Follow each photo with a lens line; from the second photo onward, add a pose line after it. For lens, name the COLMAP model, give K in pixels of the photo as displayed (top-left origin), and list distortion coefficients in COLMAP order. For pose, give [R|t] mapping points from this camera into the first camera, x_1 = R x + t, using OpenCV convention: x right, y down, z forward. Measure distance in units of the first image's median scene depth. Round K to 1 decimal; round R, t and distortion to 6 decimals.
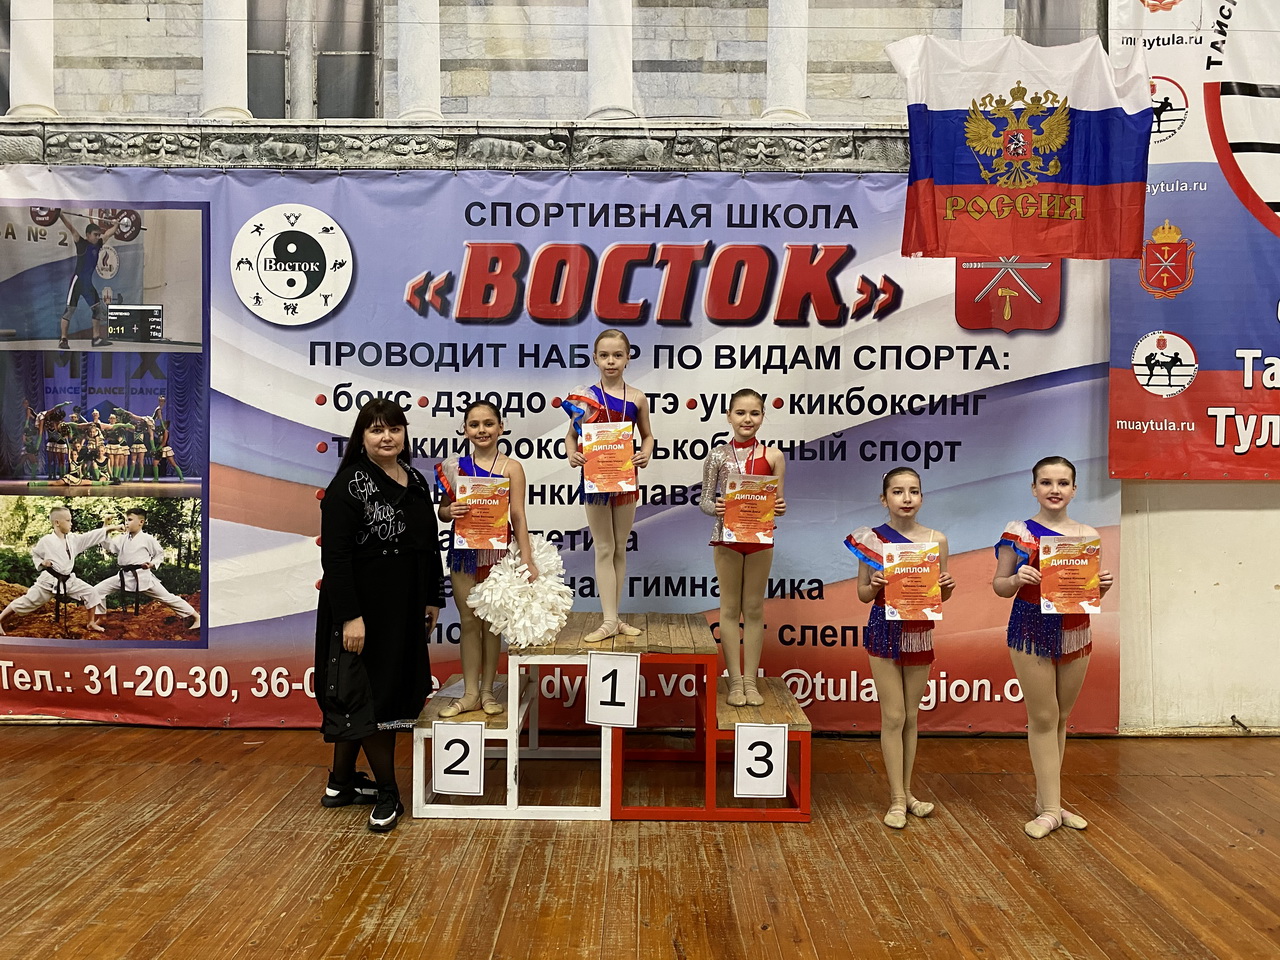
lens RADIAL K [[961.4, 0, 637.8], [0, 961.4, 475.0], [0, 0, 1]] dist [0.010993, -0.010534]
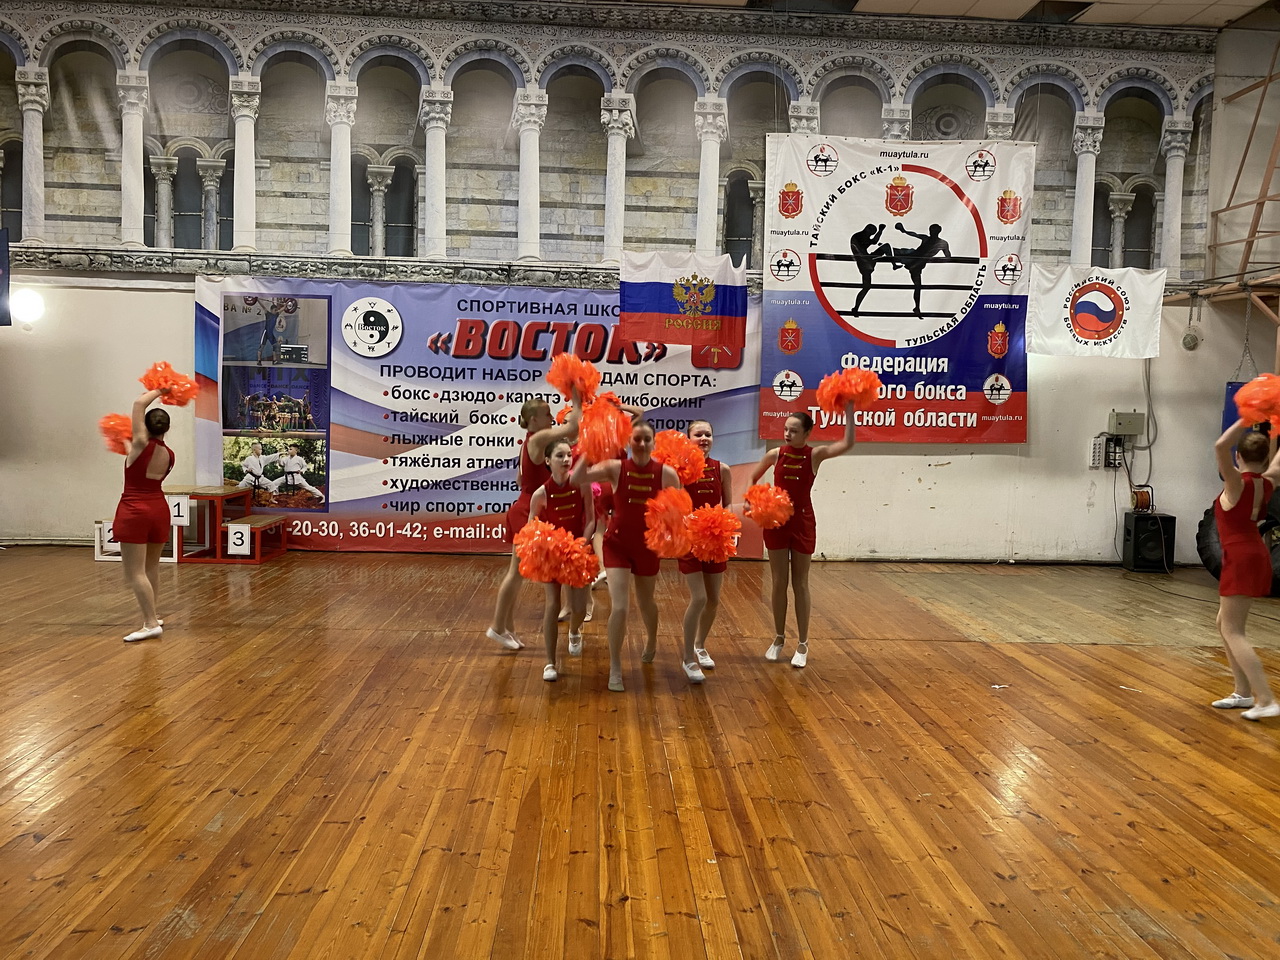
lens RADIAL K [[963.8, 0, 638.2], [0, 963.8, 471.5], [0, 0, 1]] dist [0.032839, -0.025546]
pose [[0.998568, 0.017902, 0.050406, 0.110820], [-0.019779, 0.999120, 0.036977, 0.002218], [-0.049700, -0.037921, 0.998044, -1.107247]]
